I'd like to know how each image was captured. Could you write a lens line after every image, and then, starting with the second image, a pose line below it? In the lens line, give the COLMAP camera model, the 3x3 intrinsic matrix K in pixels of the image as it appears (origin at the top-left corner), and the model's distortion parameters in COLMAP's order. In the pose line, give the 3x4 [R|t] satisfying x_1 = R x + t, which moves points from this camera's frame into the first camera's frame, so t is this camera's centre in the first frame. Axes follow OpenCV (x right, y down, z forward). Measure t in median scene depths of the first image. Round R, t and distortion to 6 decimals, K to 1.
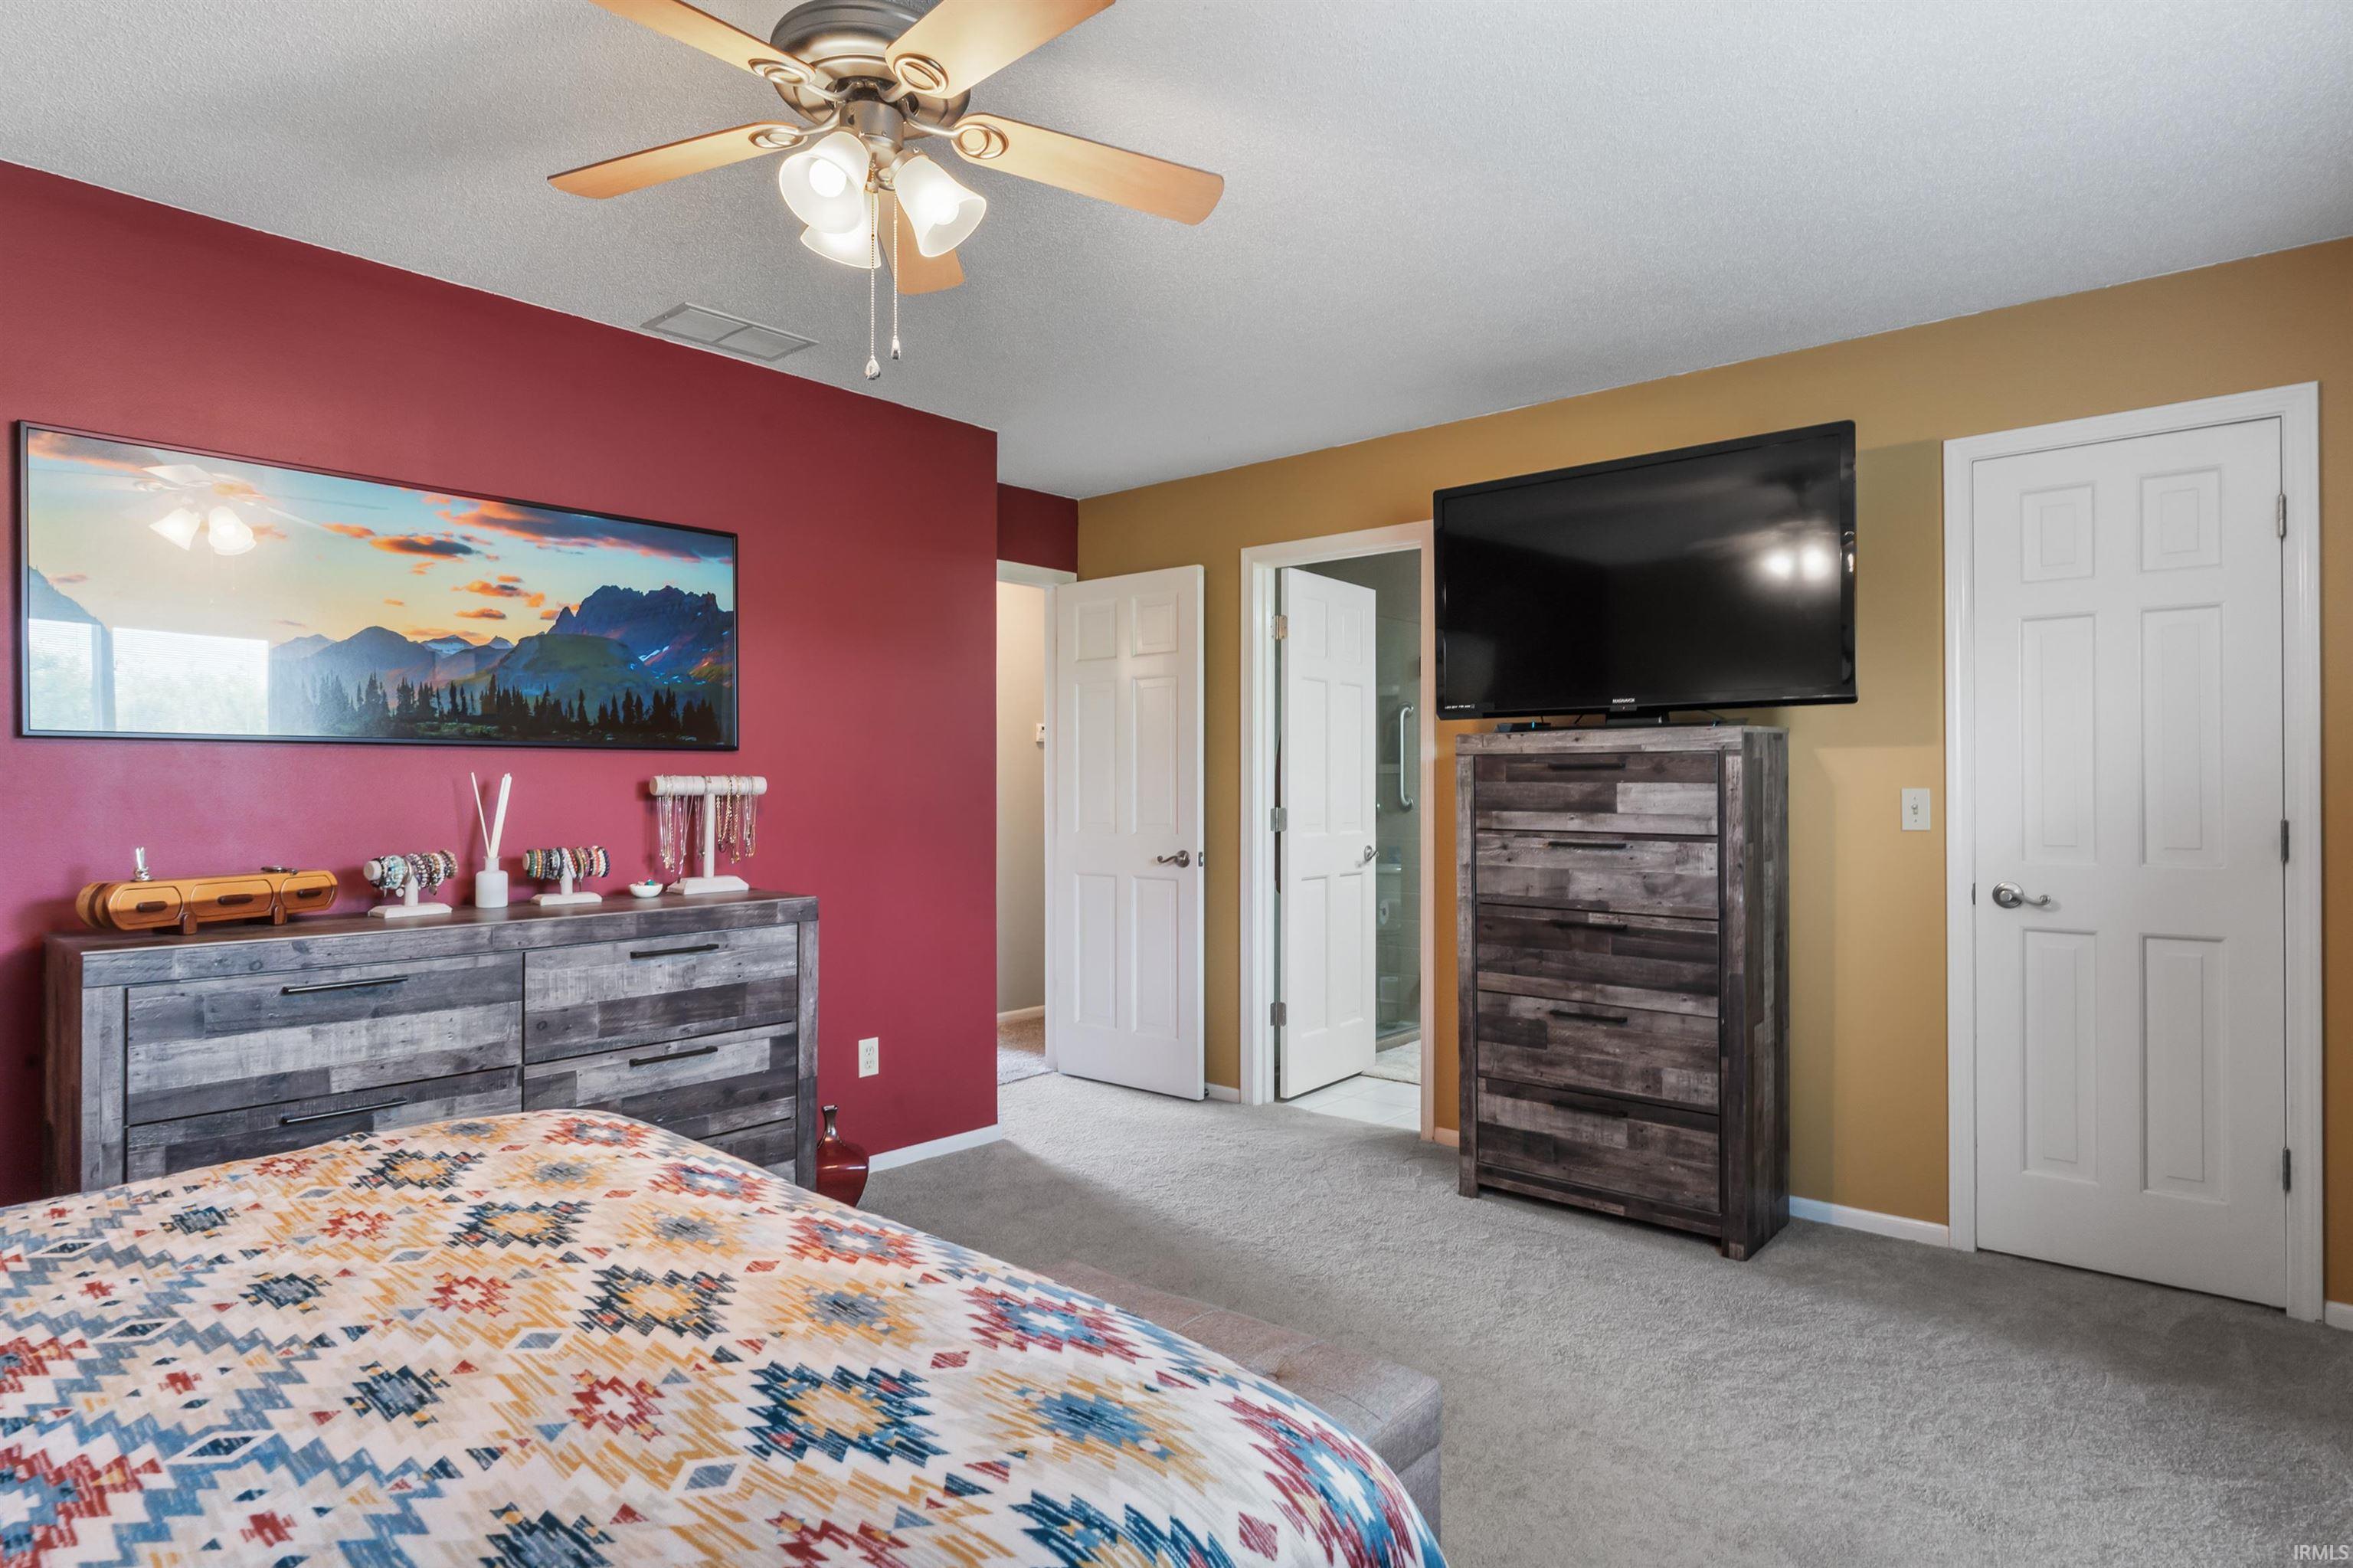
lens RADIAL K [[1295.3, 0, 1167.3], [0, 1295.3, 780.4], [0, 0, 1]] dist [-0.007735, -0.001835]
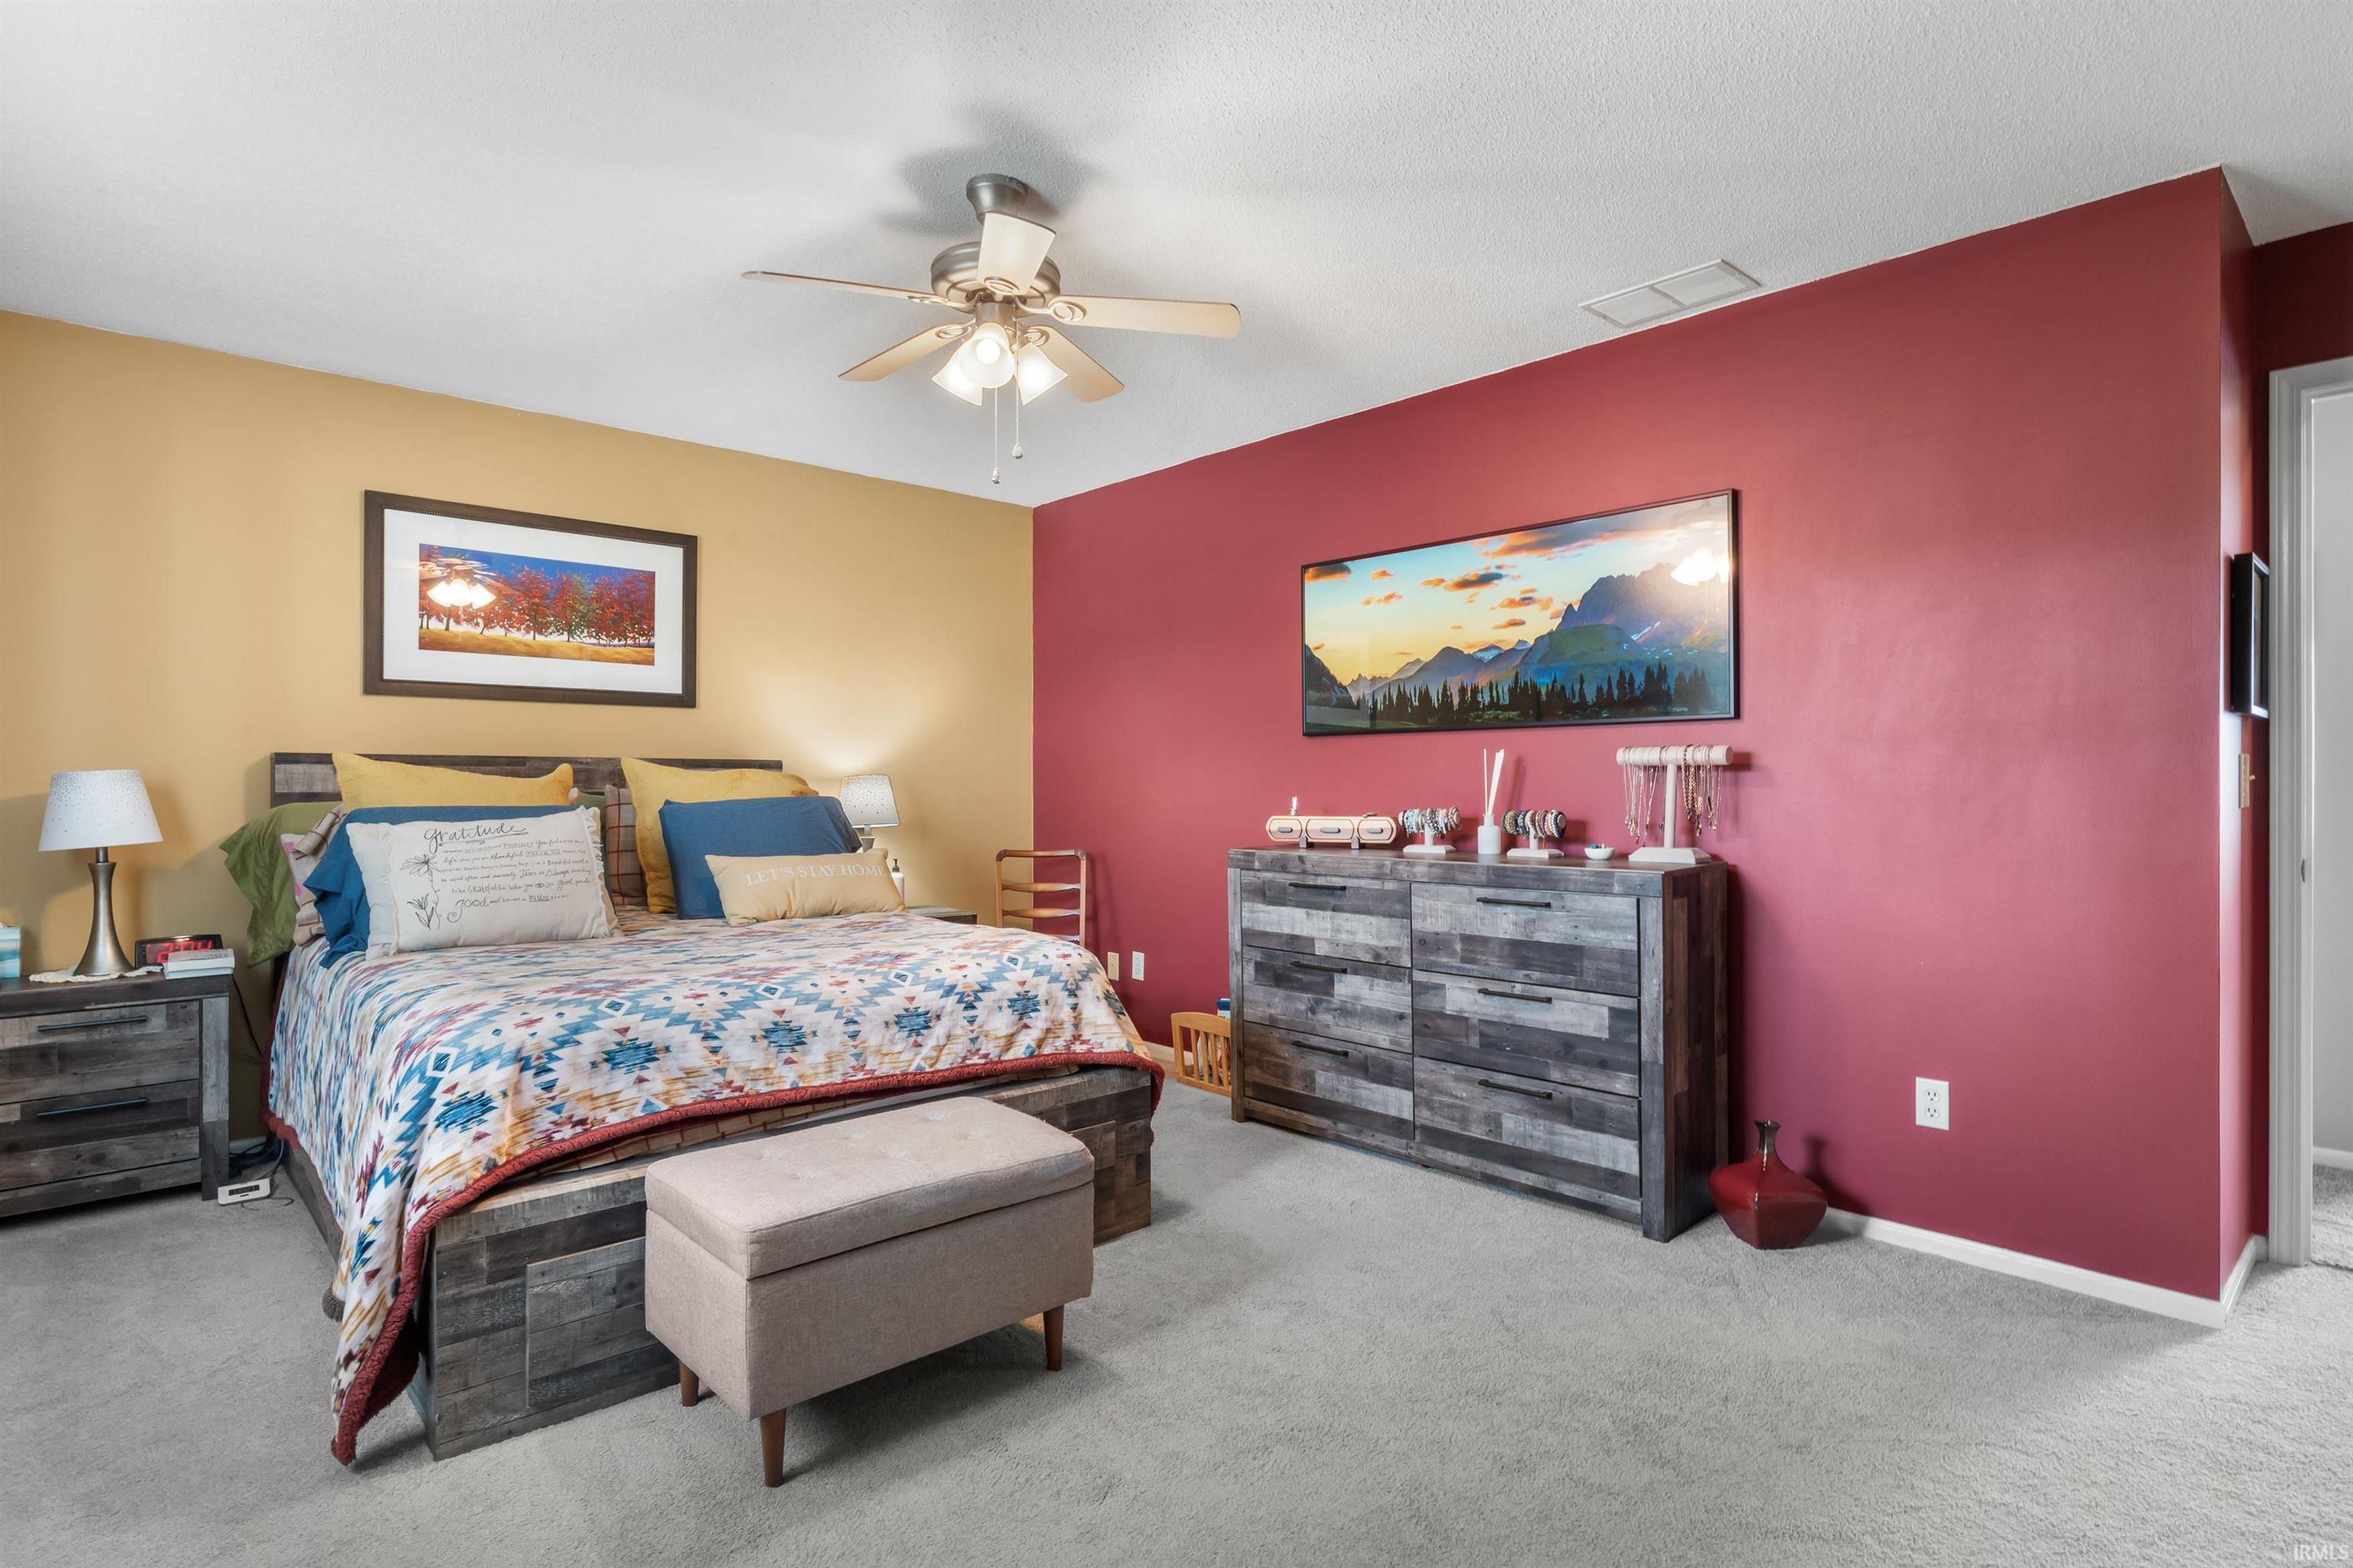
lens RADIAL K [[1209.0, 0, 1172.6], [0, 1209.0, 784.4], [0, 0, 1]] dist [-0.000411, -0.000250]
pose [[-0.114691, 0.002465, -0.993398, 0.698809], [0.006043, 0.999980, 0.001783, 0.024882], [0.993383, -0.005798, -0.114704, 0.822787]]
